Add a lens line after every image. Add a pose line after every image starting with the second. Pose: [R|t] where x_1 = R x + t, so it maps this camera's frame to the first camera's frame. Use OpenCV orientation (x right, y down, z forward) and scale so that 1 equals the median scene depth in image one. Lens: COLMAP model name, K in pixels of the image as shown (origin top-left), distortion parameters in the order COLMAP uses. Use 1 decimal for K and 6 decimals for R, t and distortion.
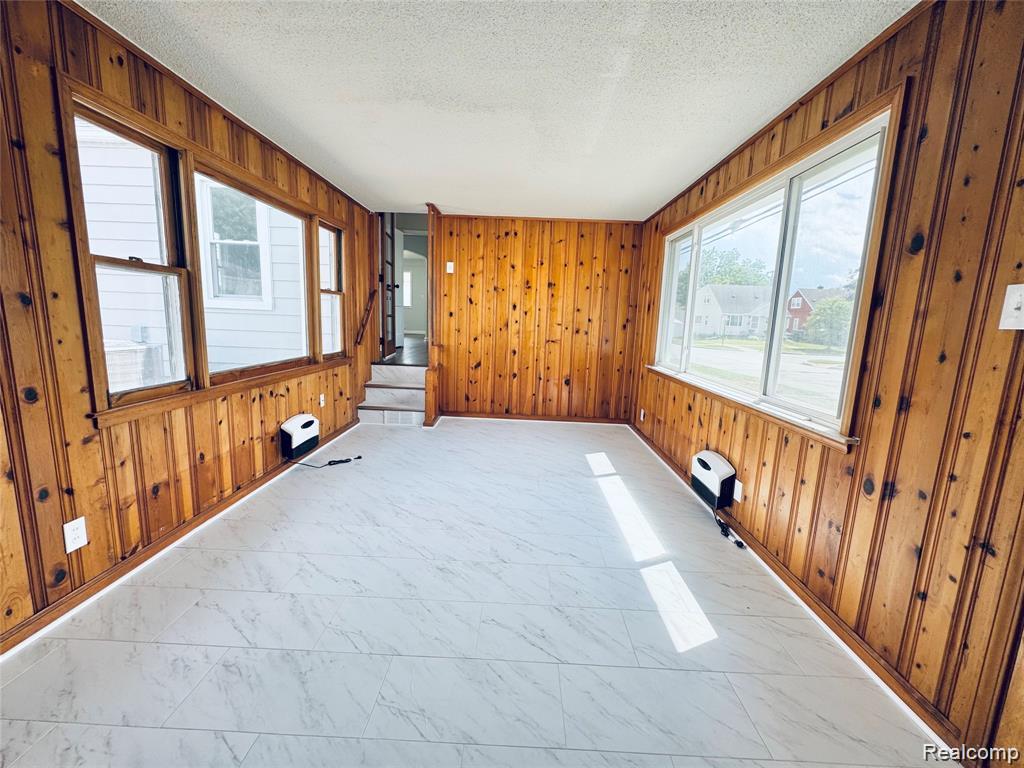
lens RADIAL K [[410.6, 0, 515.2], [0, 410.6, 383.6], [0, 0, 1]] dist [-0.007179, 0.000385]
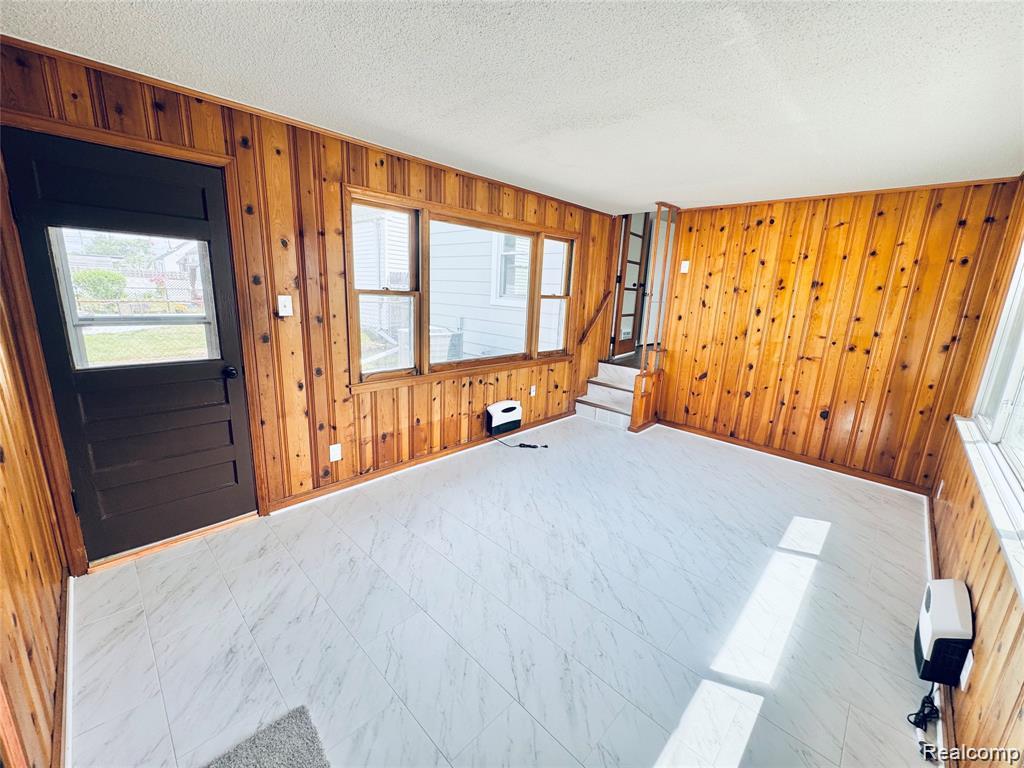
lens RADIAL K [[410.6, 0, 515.0], [0, 410.6, 382.9], [0, 0, 1]] dist [-0.007179, 0.000385]
pose [[0.731474, 0.146252, -0.666001, 0.299338], [-0.121518, 0.989052, 0.083729, -0.081071], [0.670954, 0.019686, 0.741237, 0.103654]]
